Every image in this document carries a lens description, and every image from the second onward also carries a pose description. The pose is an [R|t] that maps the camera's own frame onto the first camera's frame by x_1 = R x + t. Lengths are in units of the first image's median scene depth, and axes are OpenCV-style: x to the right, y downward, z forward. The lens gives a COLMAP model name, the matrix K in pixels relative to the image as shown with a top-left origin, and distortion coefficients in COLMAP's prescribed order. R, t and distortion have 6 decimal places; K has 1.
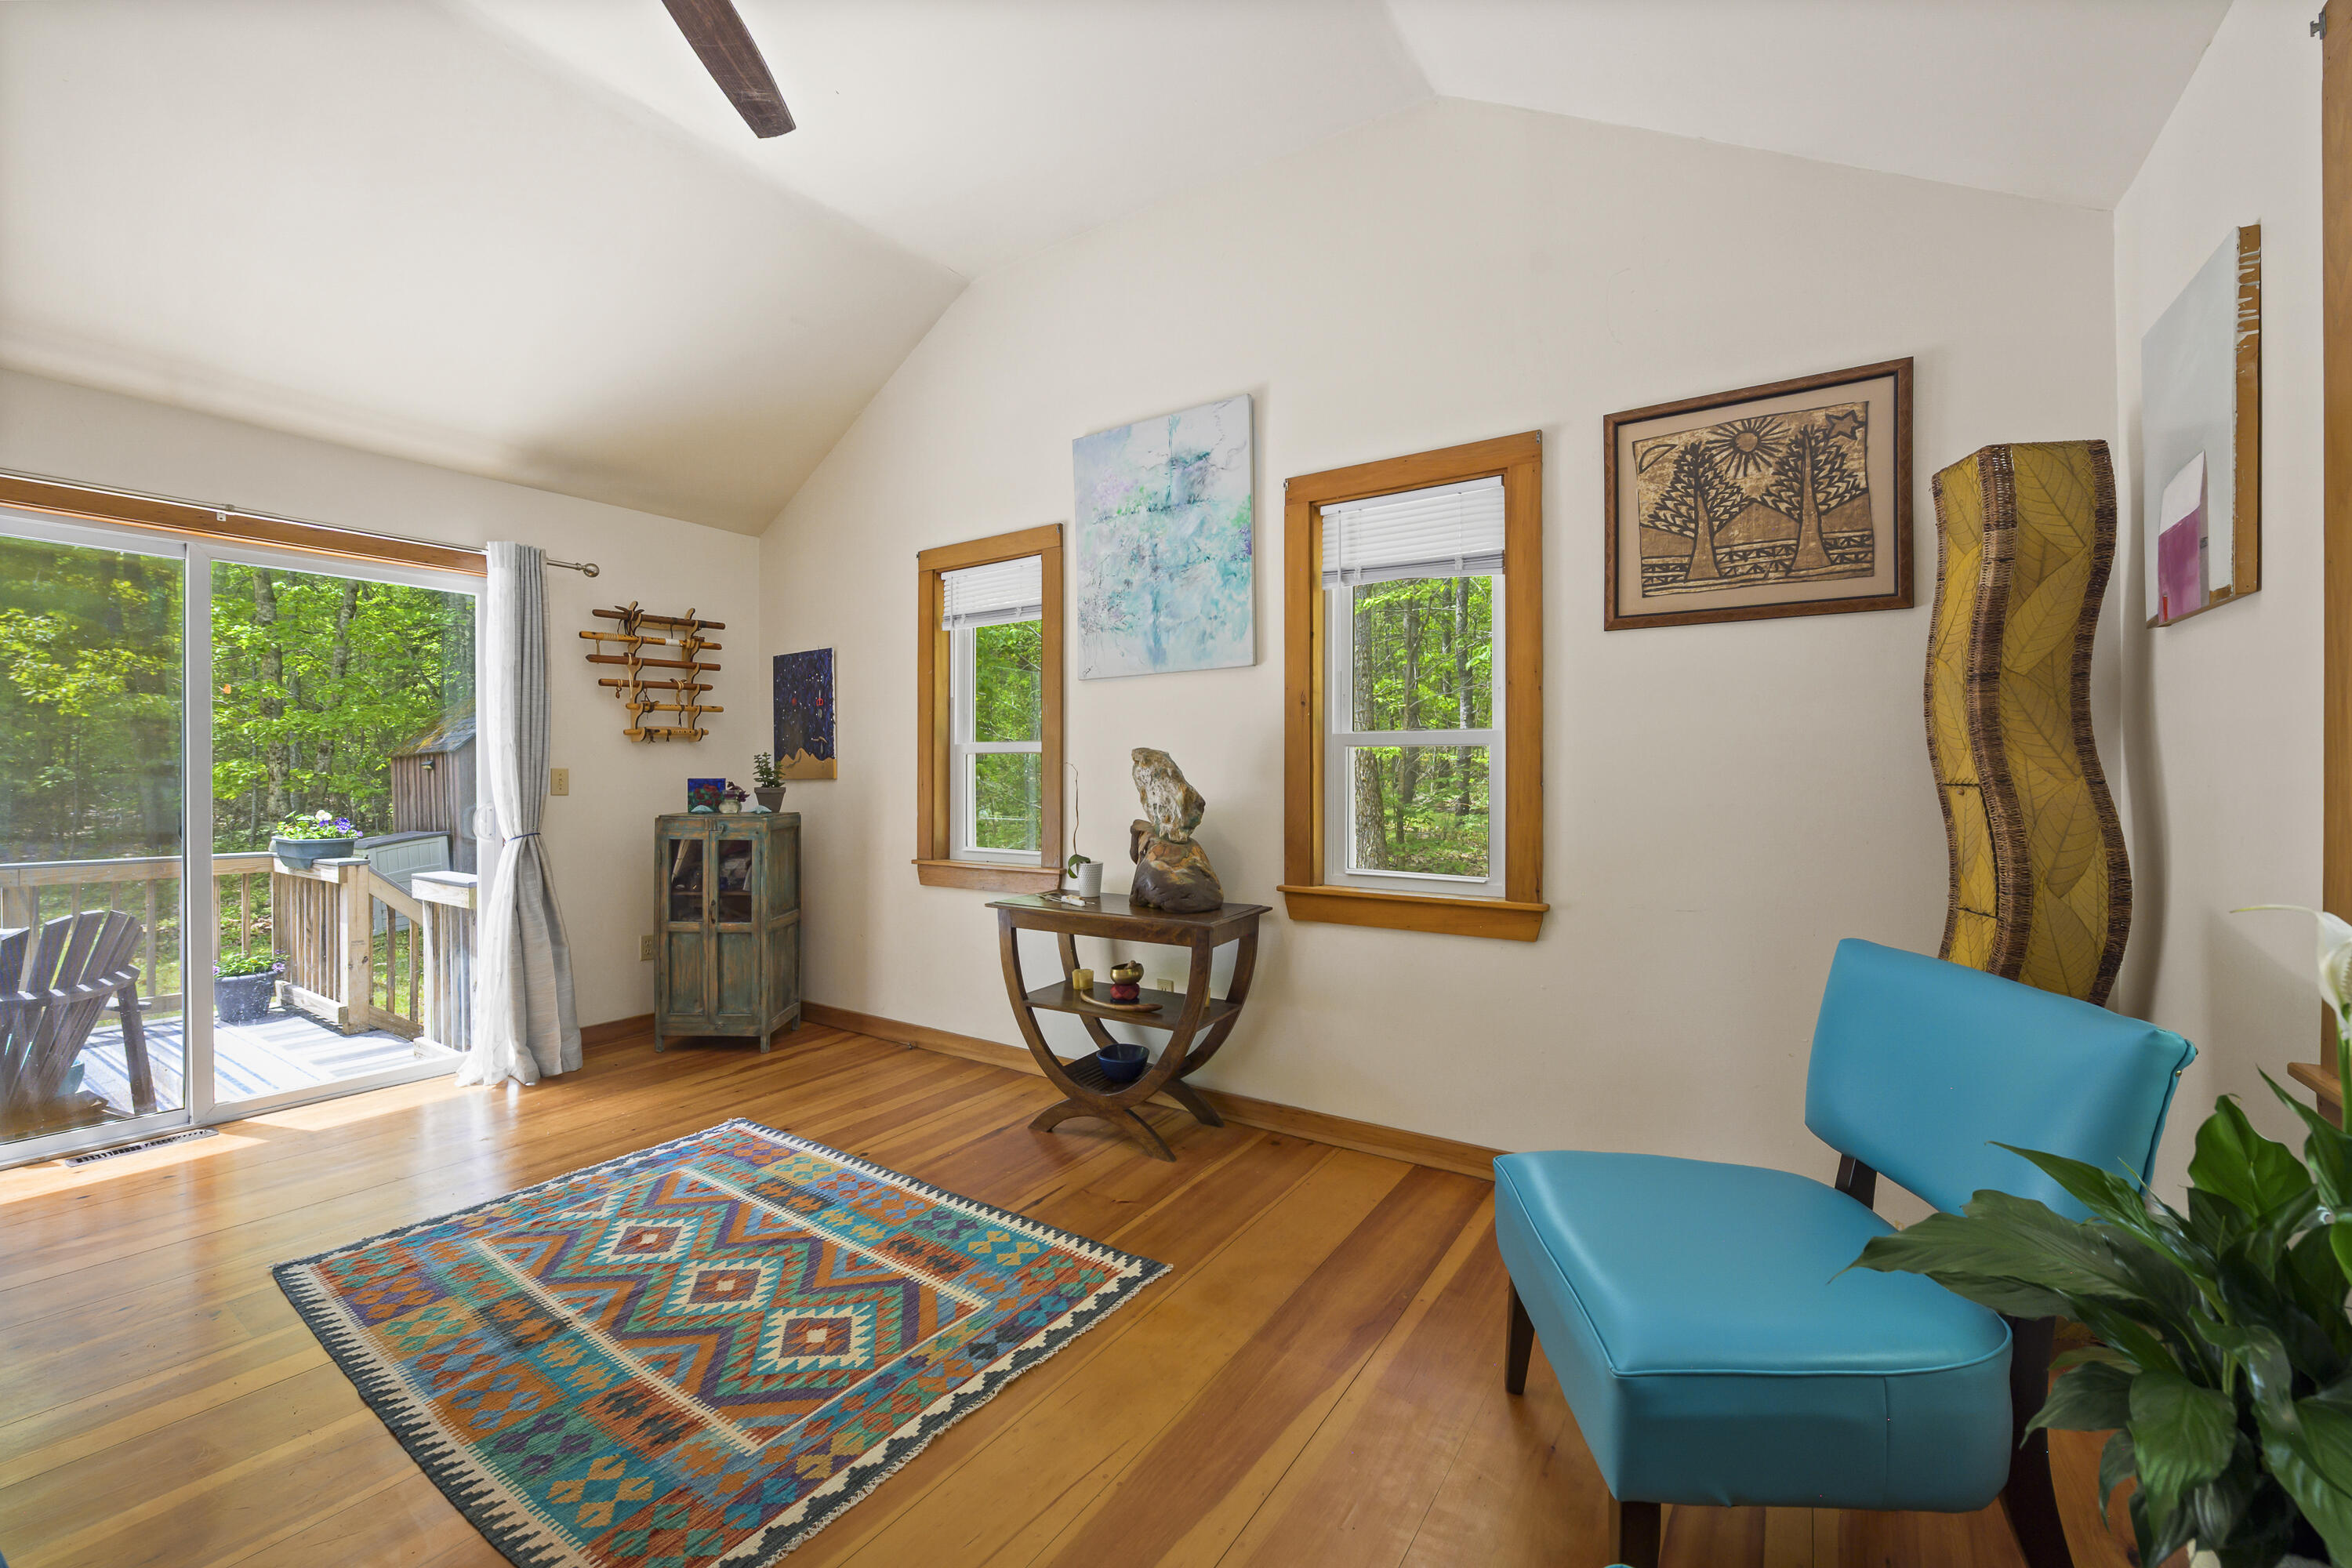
lens RADIAL K [[931.4, 0, 1166.1], [0, 931.4, 777.8], [0, 0, 1]] dist [-0.019193, -0.000272]
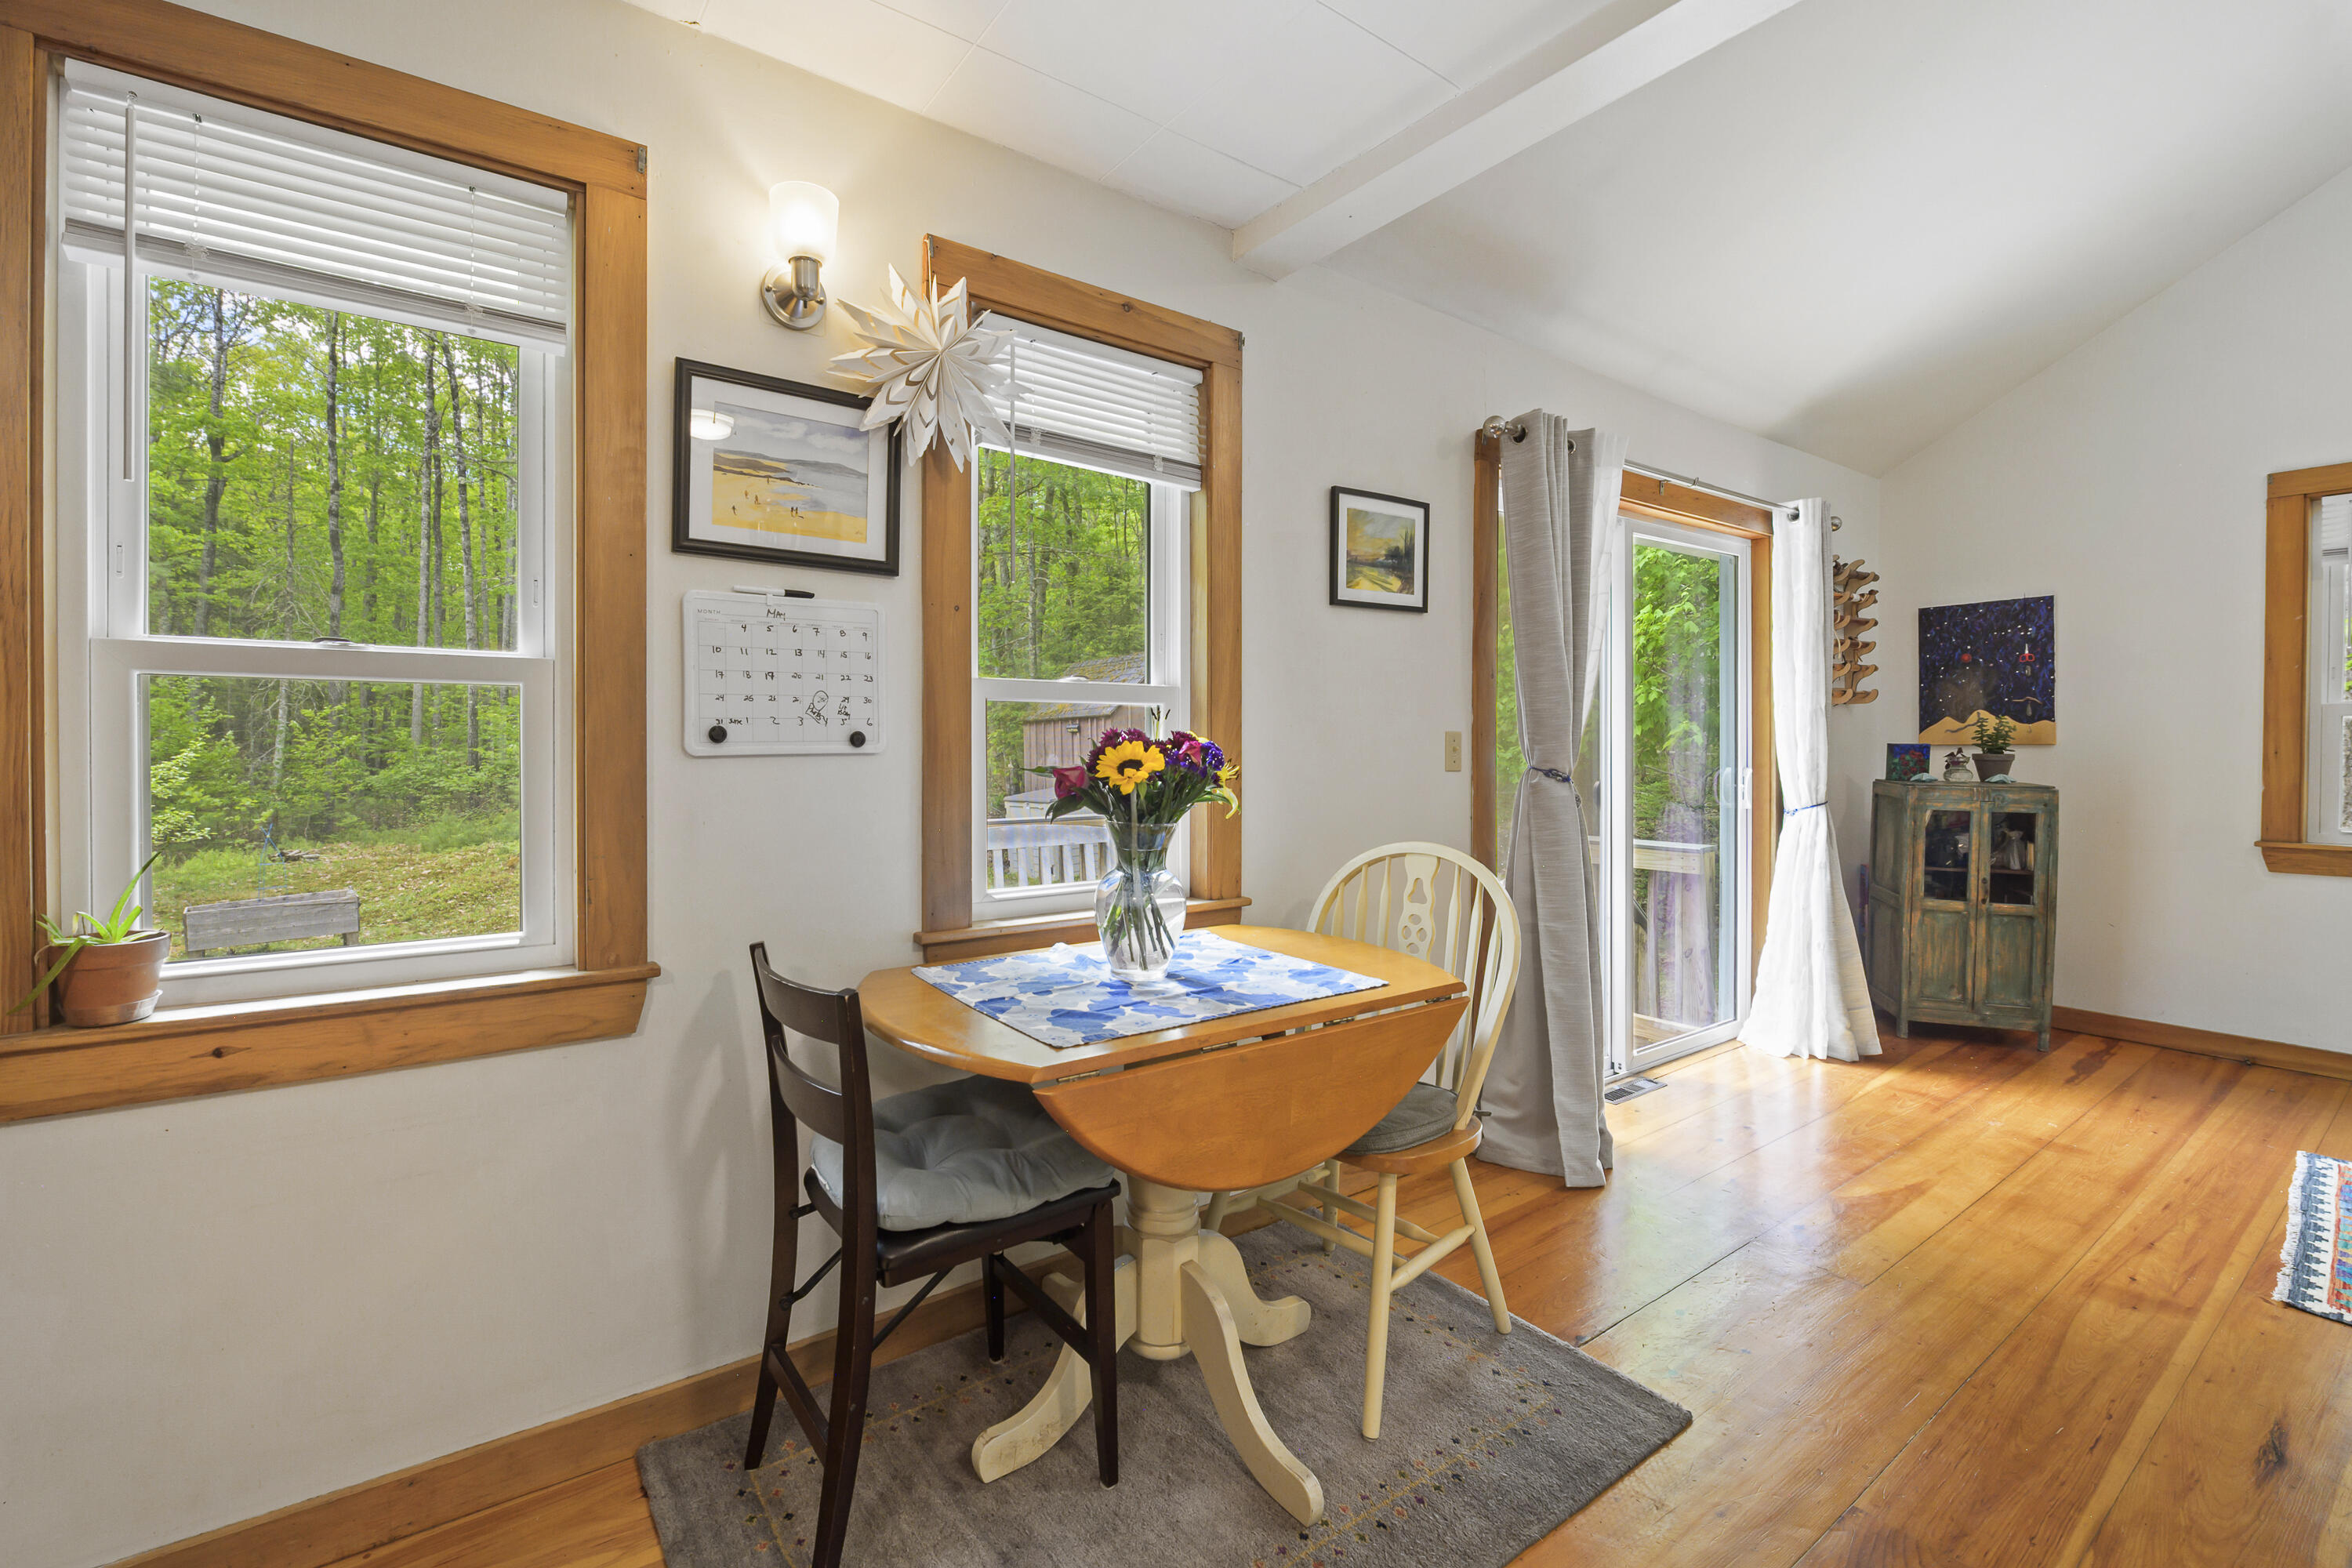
lens RADIAL K [[990.2, 0, 1105.7], [0, 990.2, 746.9], [0, 0, 1]] dist [-0.010961, -0.000023]
pose [[0.926614, 0.005471, -0.375975, -1.088250], [-0.002731, 0.999966, 0.007821, -0.001743], [0.376005, -0.006221, 0.926597, -0.251803]]
